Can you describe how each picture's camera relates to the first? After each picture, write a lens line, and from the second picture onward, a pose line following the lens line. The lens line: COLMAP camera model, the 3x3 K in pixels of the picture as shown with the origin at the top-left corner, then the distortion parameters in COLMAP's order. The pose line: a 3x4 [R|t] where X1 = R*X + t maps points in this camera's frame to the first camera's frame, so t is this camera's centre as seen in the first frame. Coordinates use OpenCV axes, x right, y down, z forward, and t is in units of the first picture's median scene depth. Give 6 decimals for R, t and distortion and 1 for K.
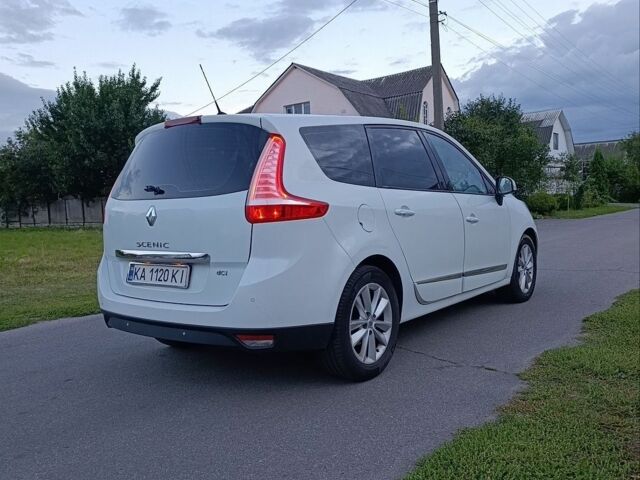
lens RADIAL K [[579.6, 0, 320.0], [0, 579.6, 240.0], [0, 0, 1]] dist [0.093028, -0.158145]
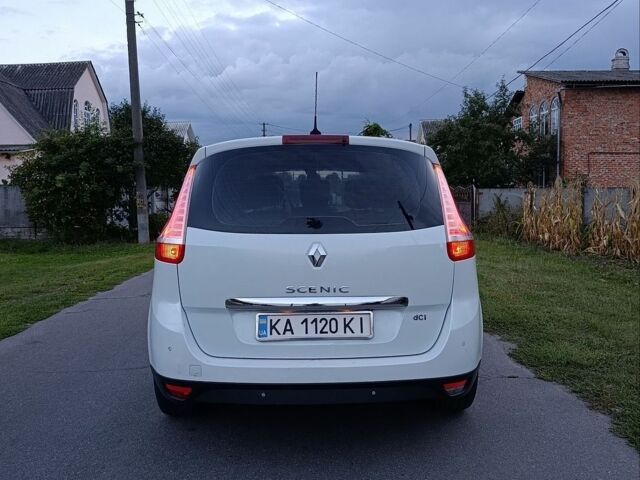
lens RADIAL K [[579.6, 0, 320.0], [0, 579.6, 240.0], [0, 0, 1]] dist [0.093028, -0.158145]
pose [[0.787591, -0.016745, 0.615971, -0.763848], [0.022547, 0.999744, -0.001652, -0.058217], [-0.615786, 0.015190, 0.787767, 0.353024]]
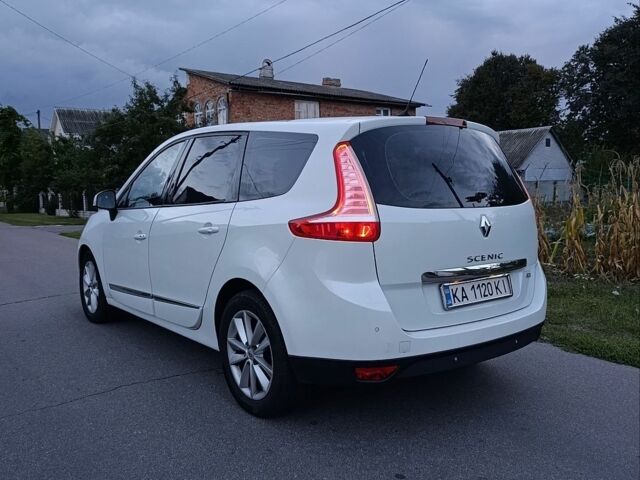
lens RADIAL K [[593.8, 0, 320.0], [0, 593.8, 240.0], [0, 0, 1]] dist [-0.007877, -0.014718]
pose [[0.270862, -0.047657, 0.961438, -1.214317], [0.062877, 0.997517, 0.031731, -0.062988], [-0.960563, 0.051858, 0.273186, 0.972776]]
